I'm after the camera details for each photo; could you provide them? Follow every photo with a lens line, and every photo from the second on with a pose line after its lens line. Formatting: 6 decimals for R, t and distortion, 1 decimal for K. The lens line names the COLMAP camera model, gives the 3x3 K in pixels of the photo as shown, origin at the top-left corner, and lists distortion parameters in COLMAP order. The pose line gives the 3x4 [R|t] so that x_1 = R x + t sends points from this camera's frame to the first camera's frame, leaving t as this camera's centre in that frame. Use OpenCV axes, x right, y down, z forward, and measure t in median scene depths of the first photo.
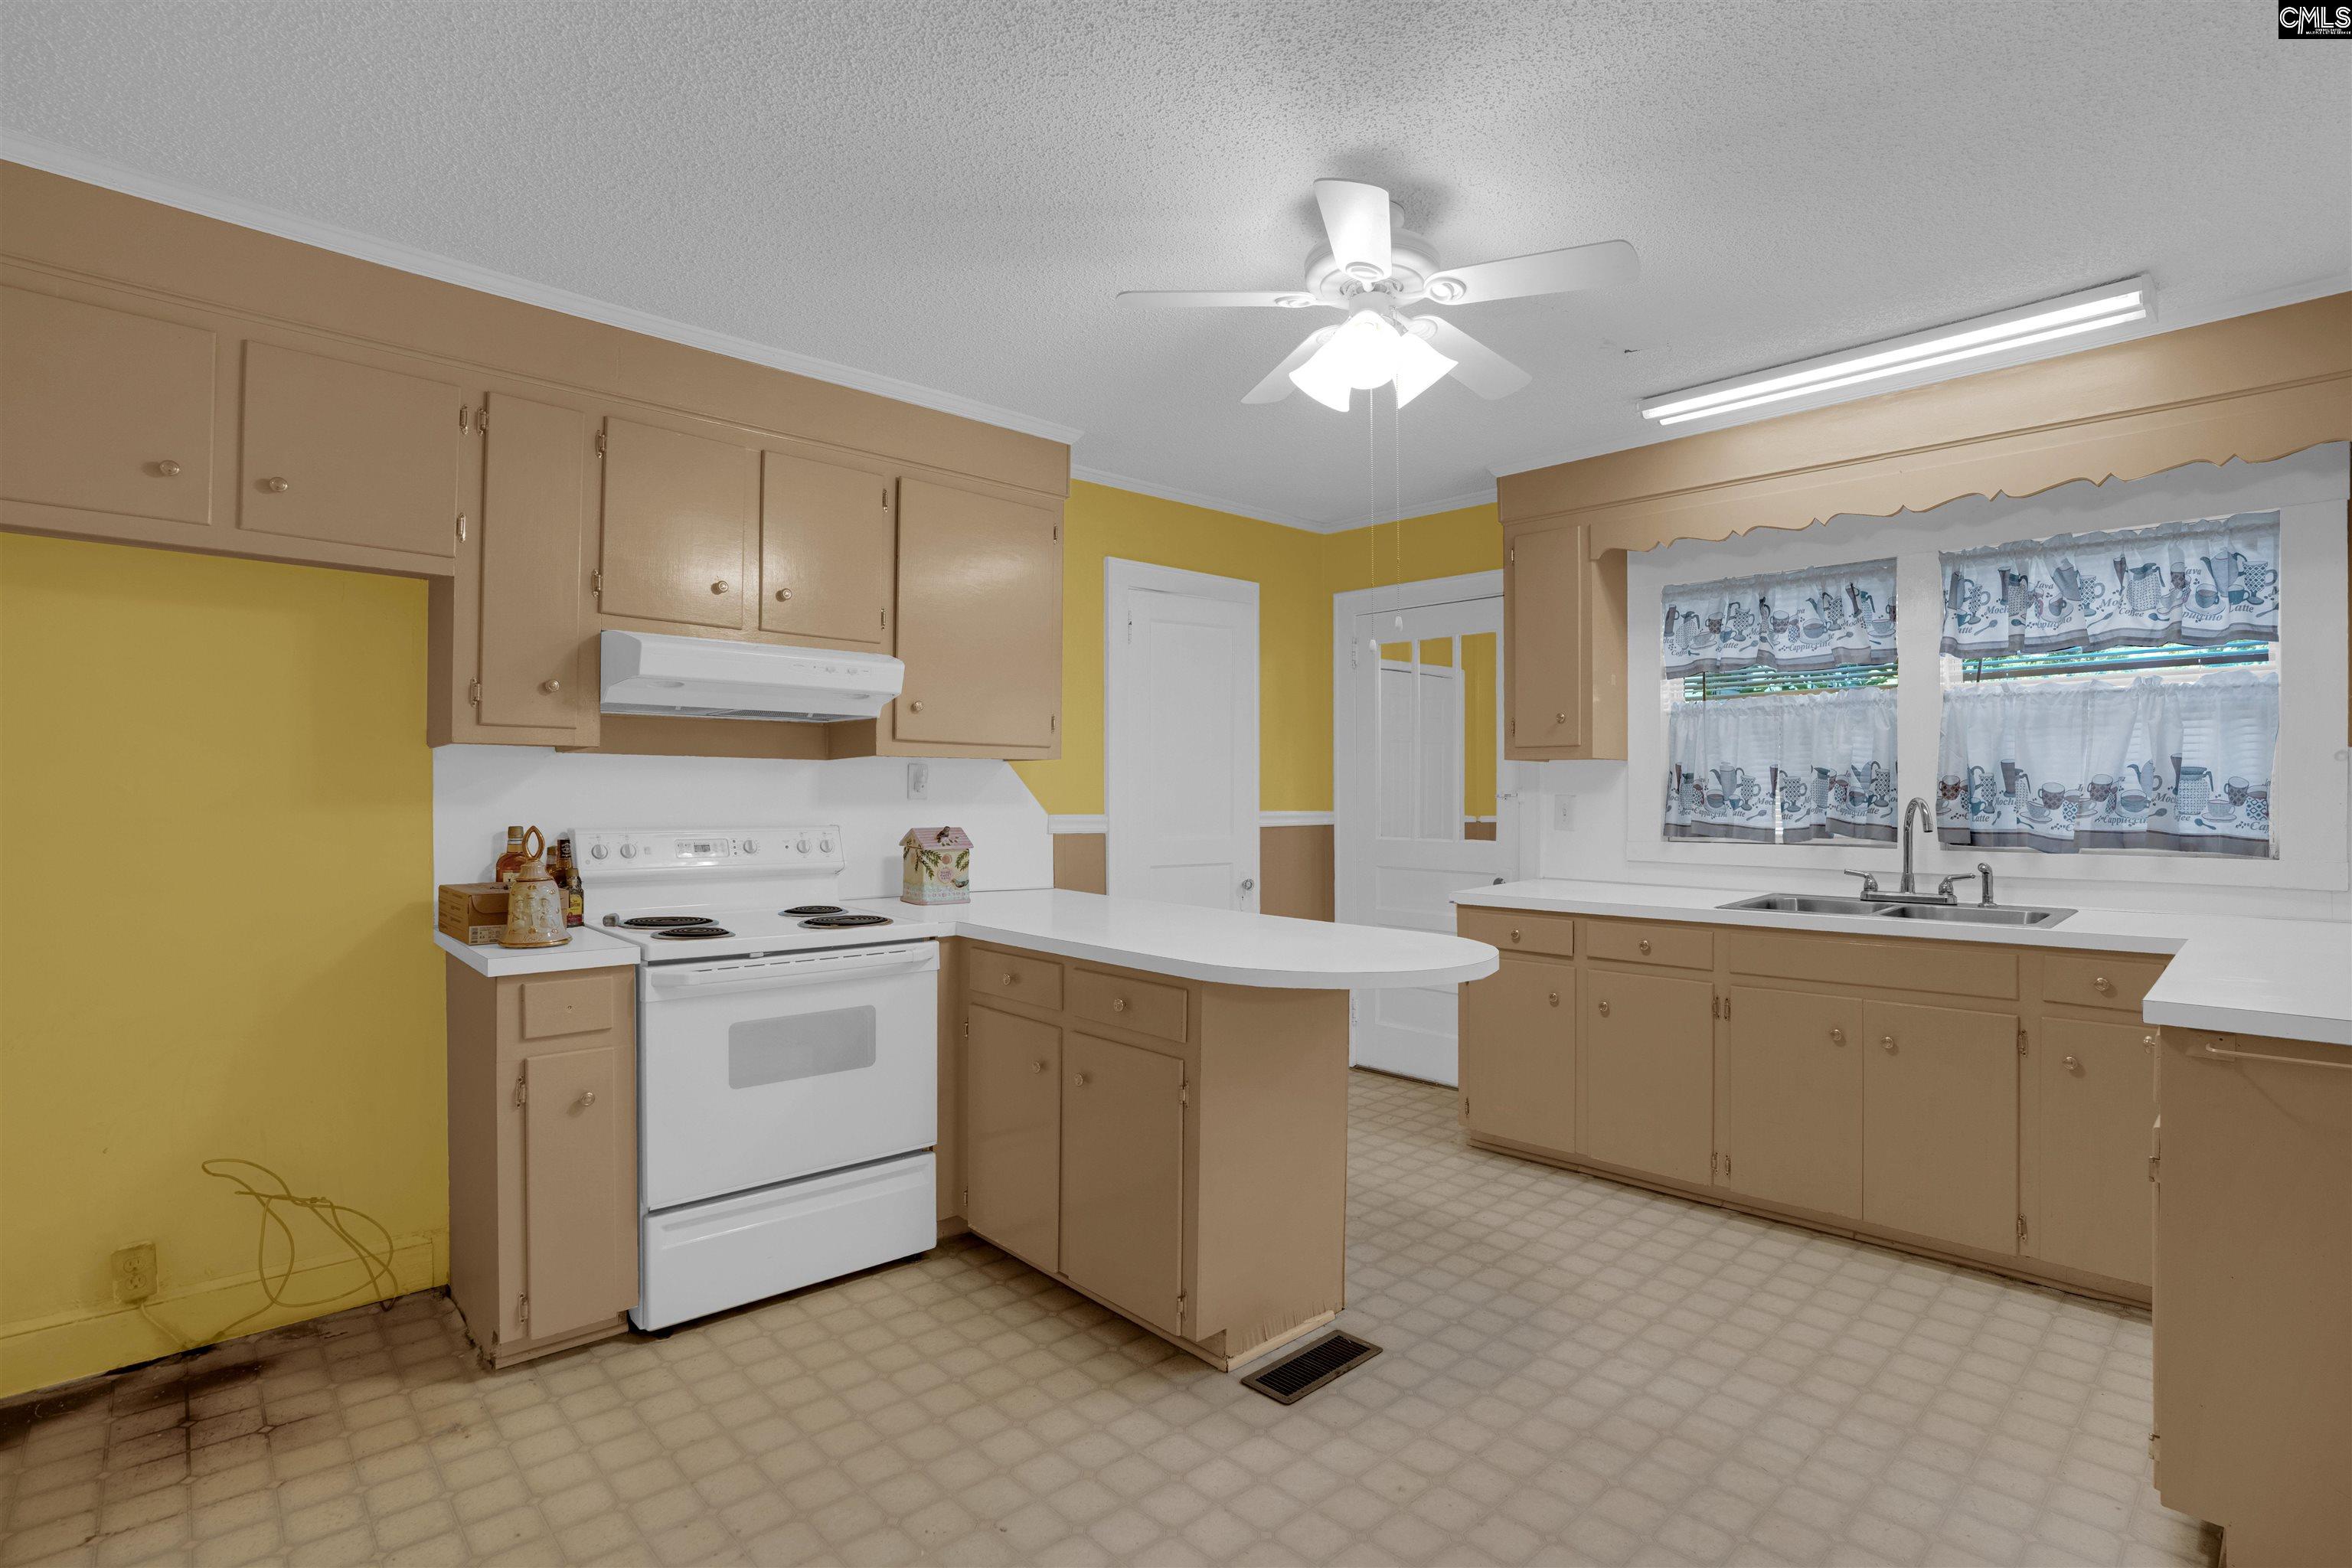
lens RADIAL K [[1118.9, 0, 1176.0], [0, 1118.9, 784.0], [0, 0, 1]] dist [-0.080672, 0.035194]
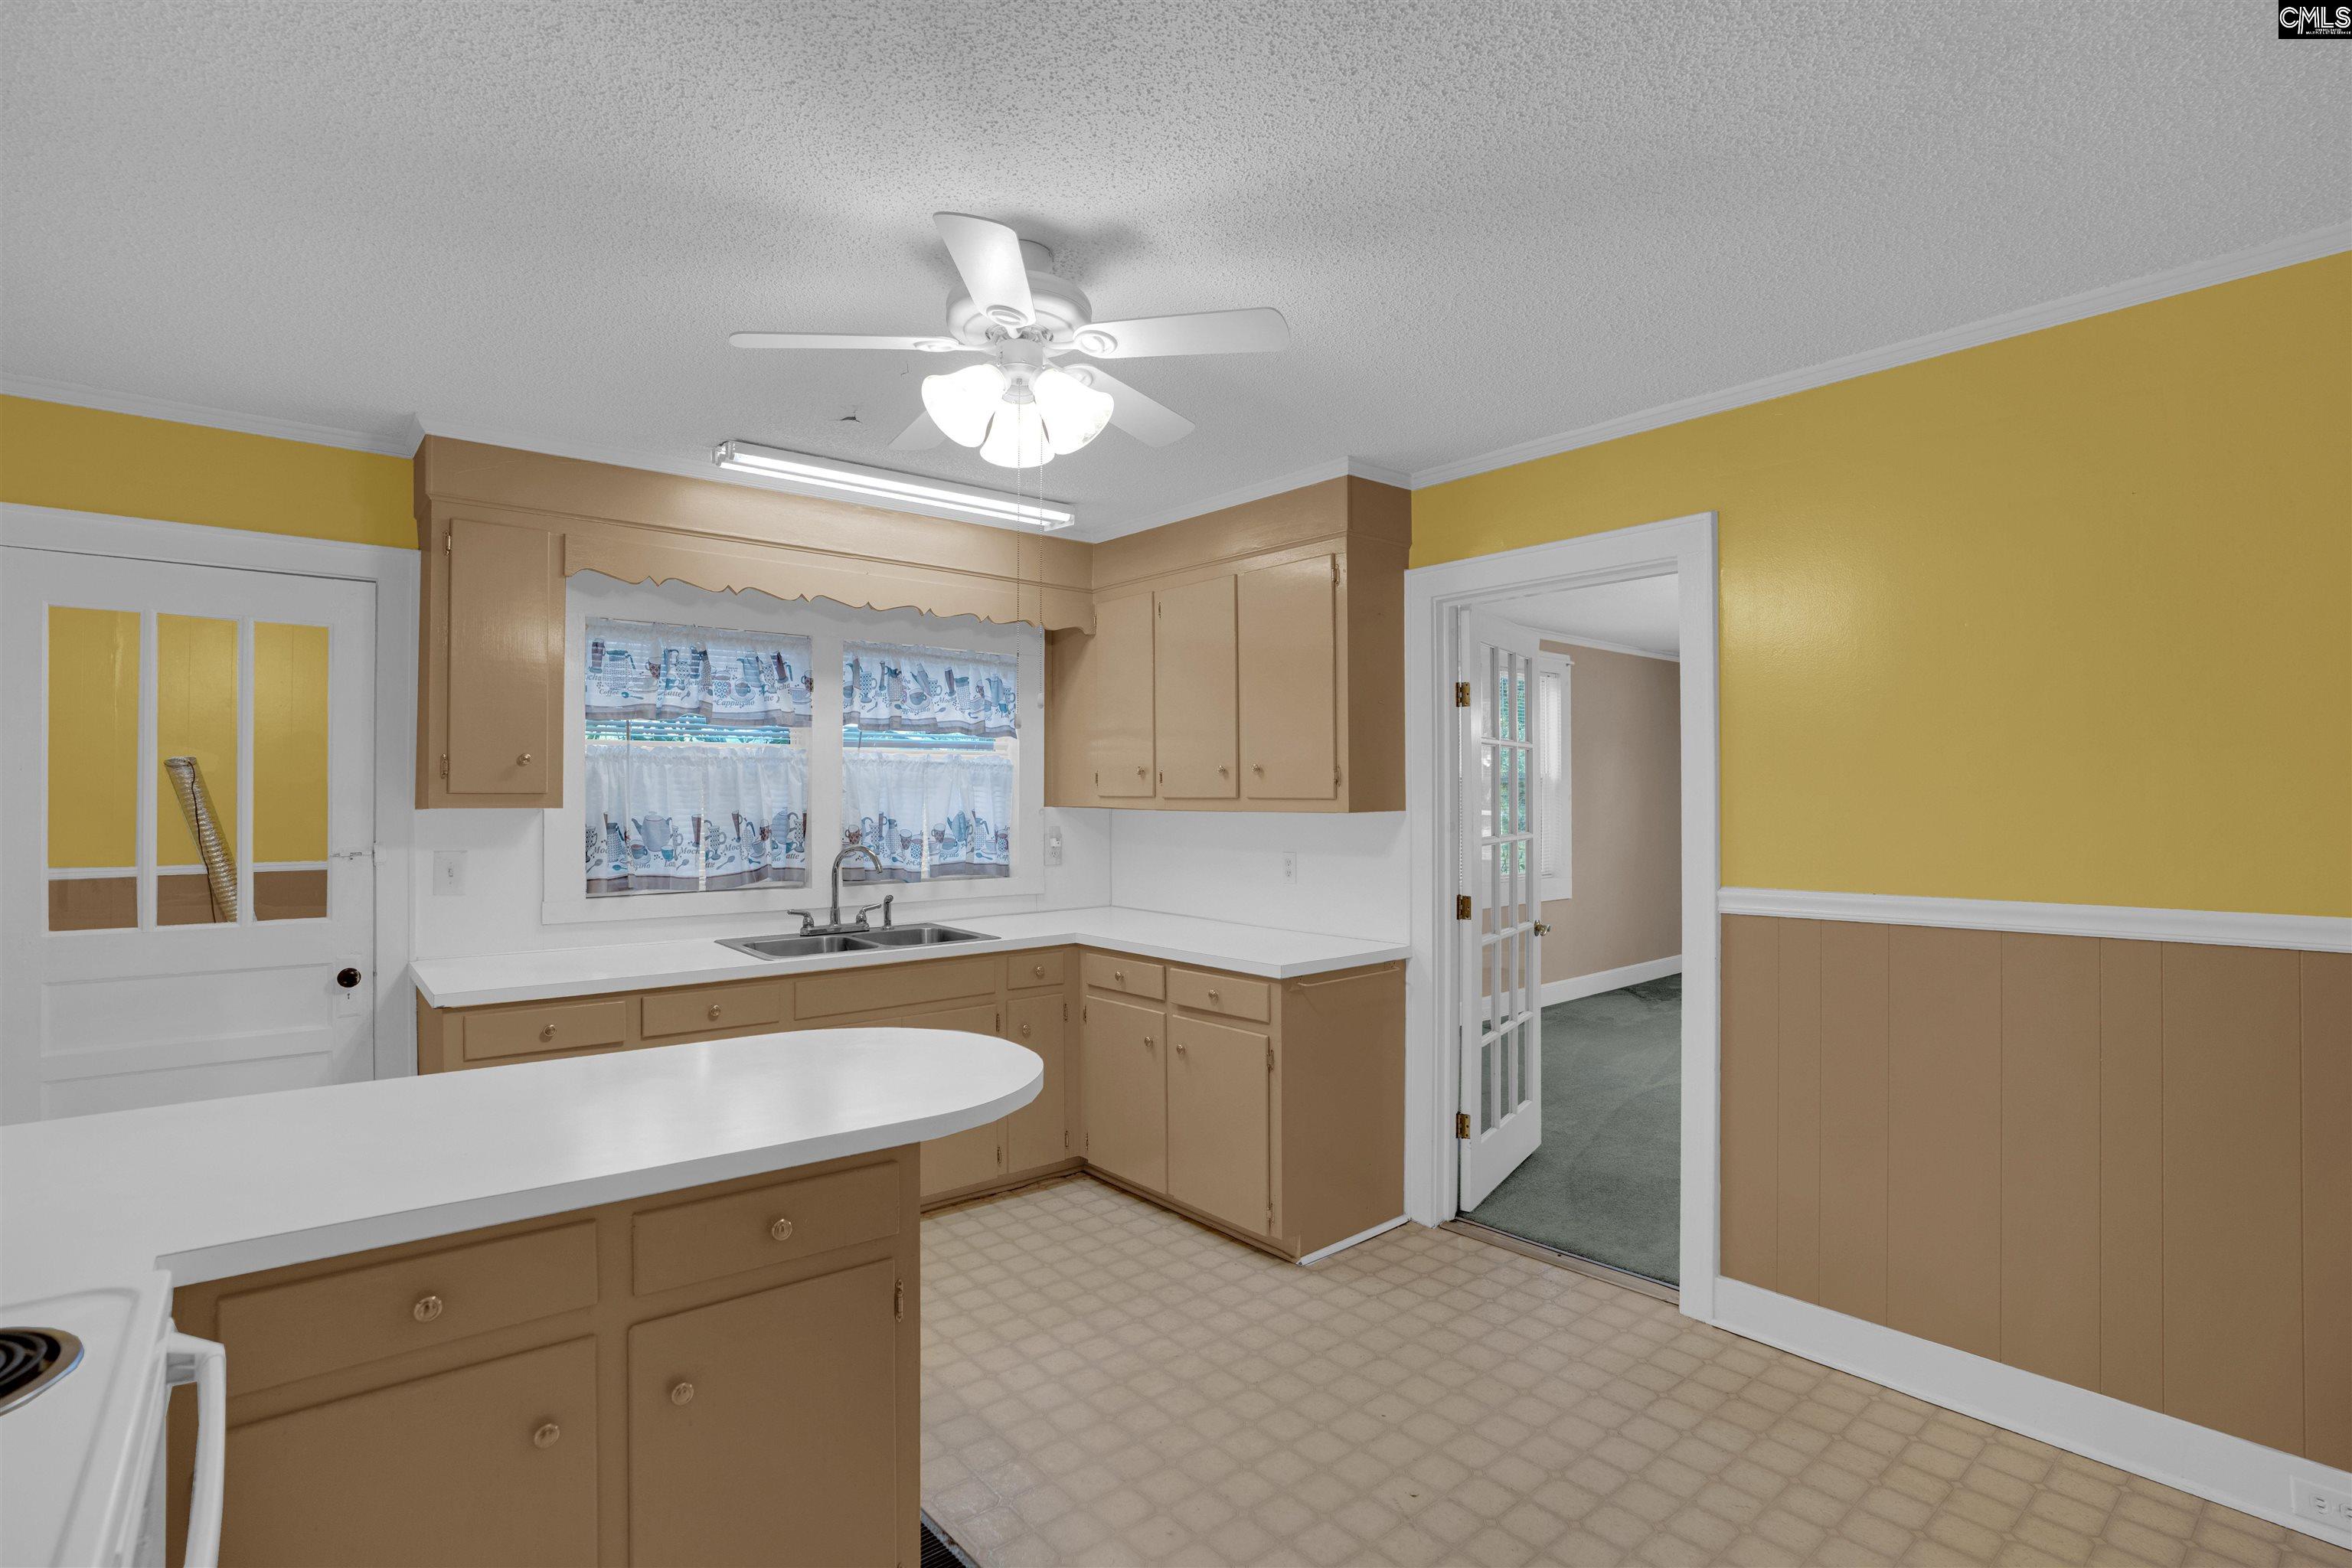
lens RADIAL K [[1118.9, 0, 1176.0], [0, 1118.9, 784.0], [0, 0, 1]] dist [-0.080672, 0.035194]
pose [[0.067547, 0.010978, 0.997656, -0.532642], [-0.006381, 0.999924, -0.010571, -0.044770], [-0.997696, -0.005652, 0.067612, 0.575494]]
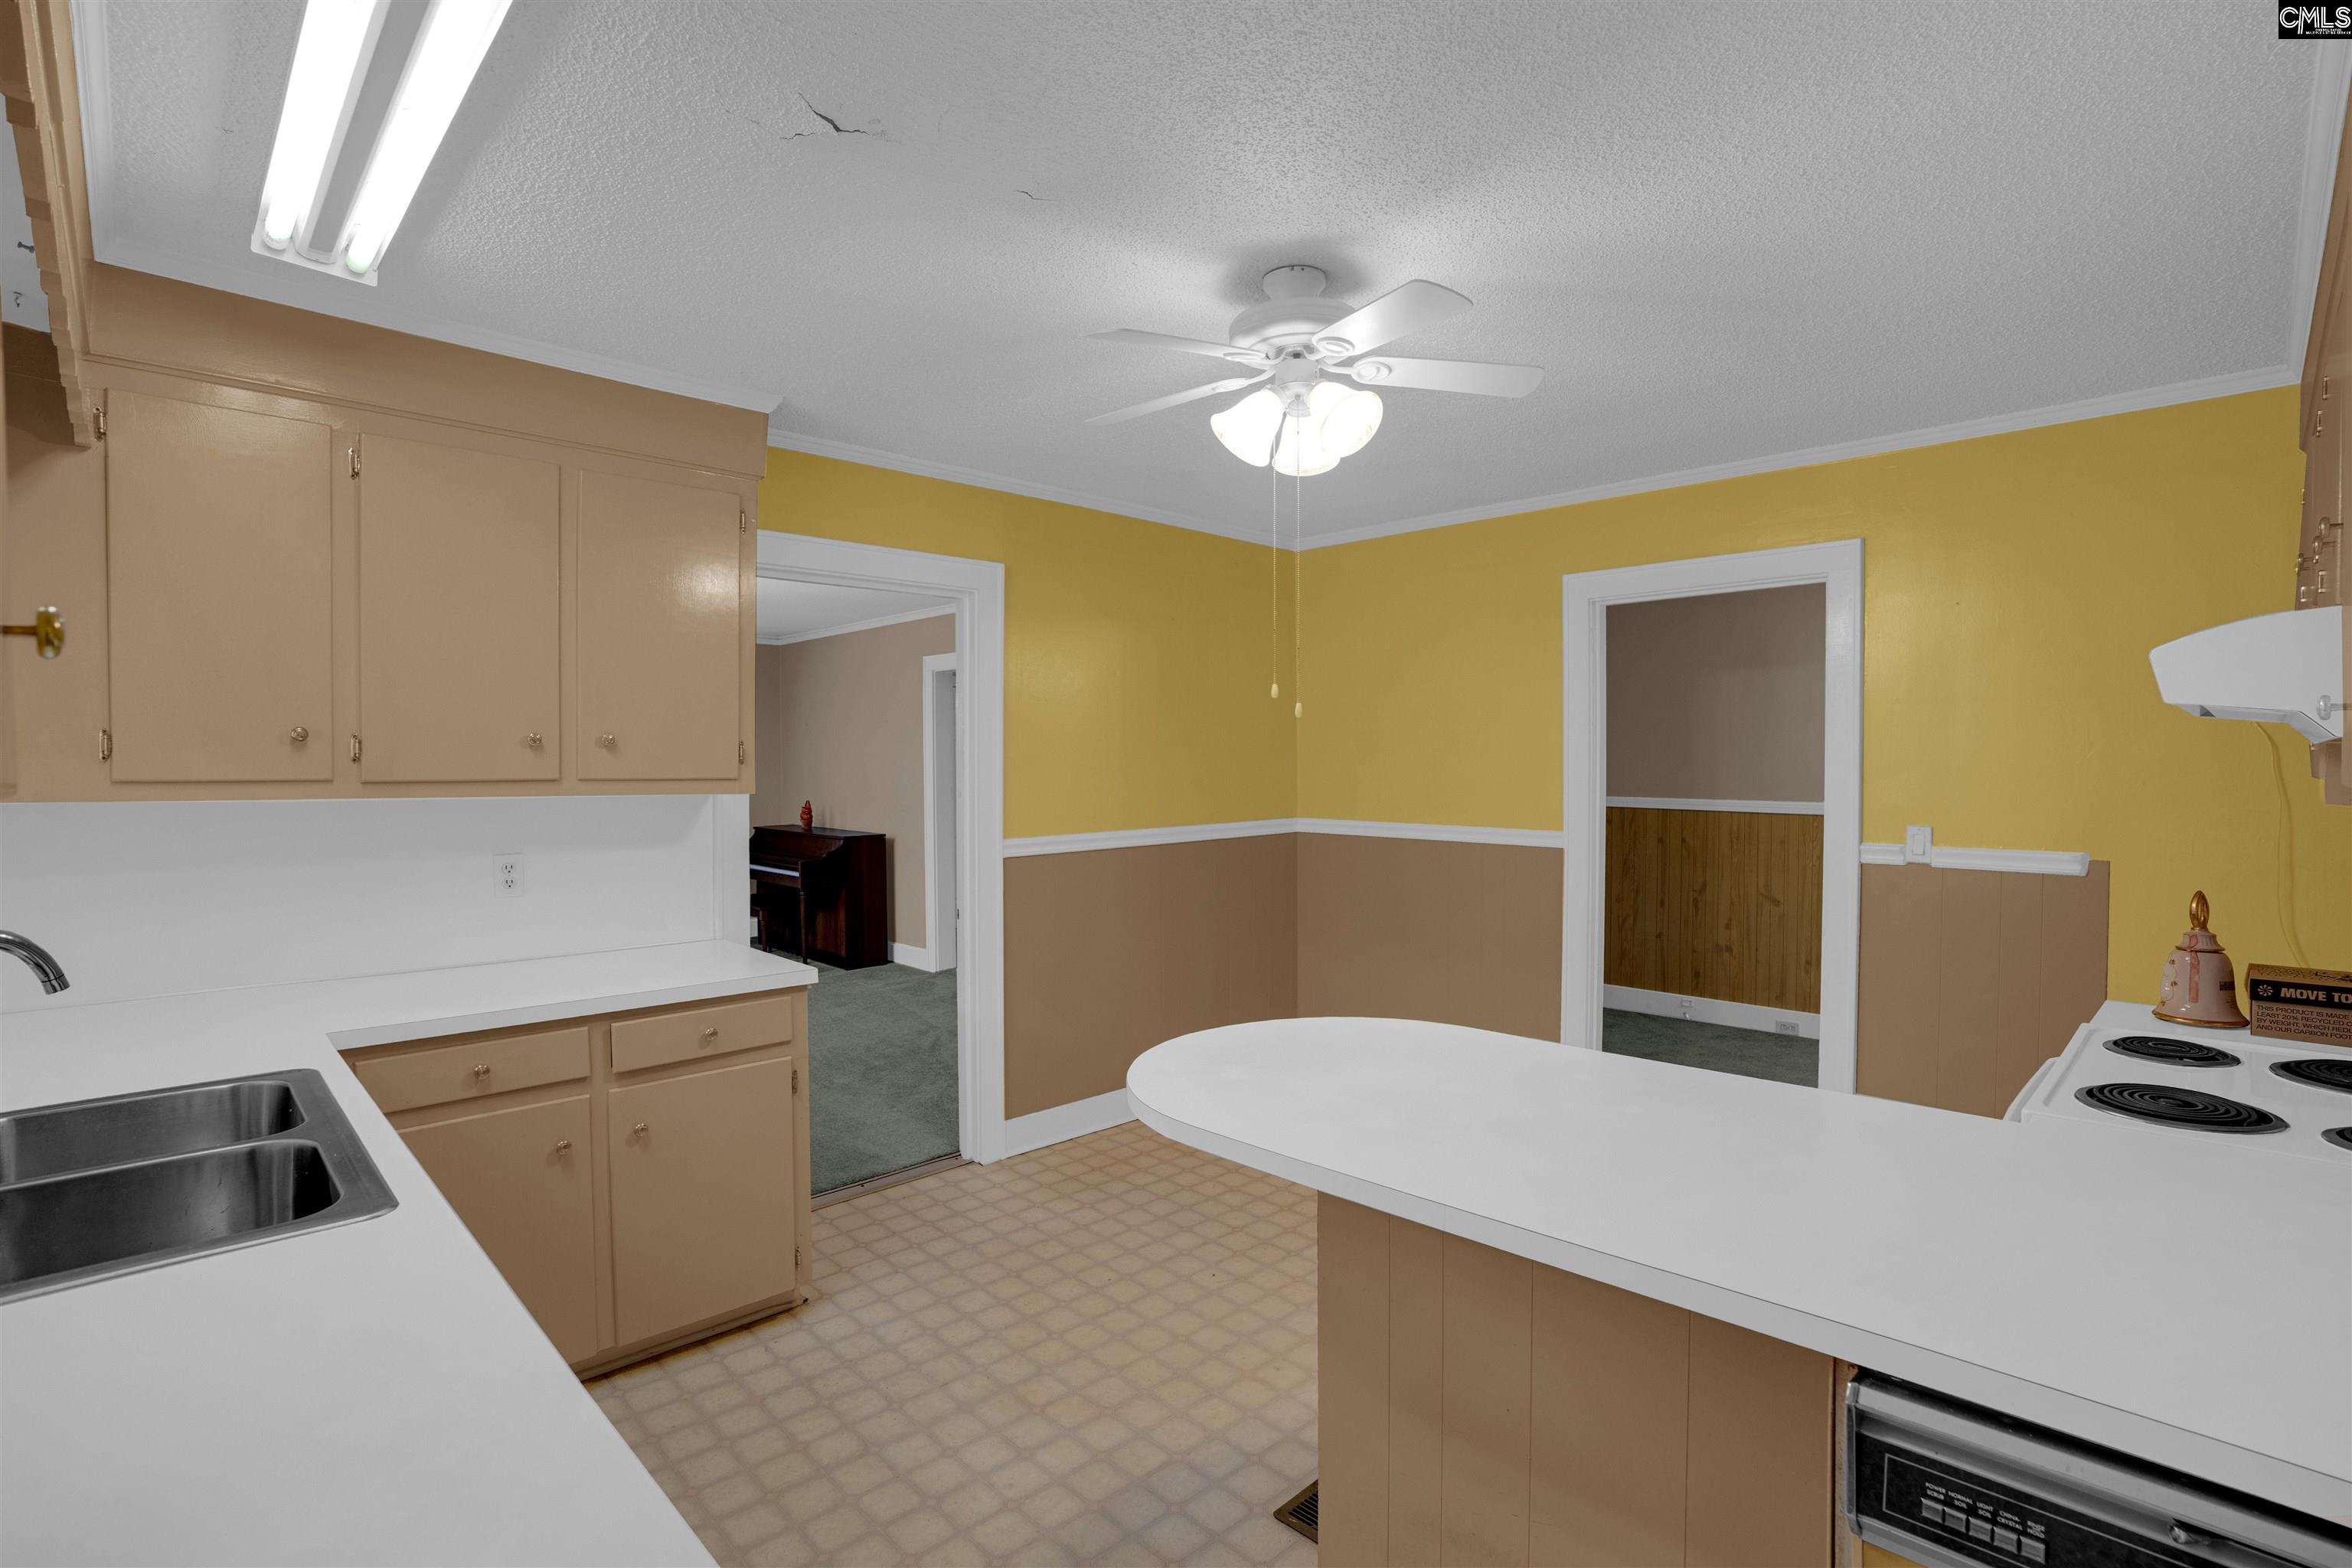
lens RADIAL K [[1118.9, 0, 1176.0], [0, 1118.9, 784.0], [0, 0, 1]] dist [-0.080672, 0.035194]
pose [[-0.999891, 0.001734, -0.014670, 0.216773], [0.001557, 0.999926, 0.012076, -0.049109], [0.014689, 0.012052, -0.999819, 1.441958]]
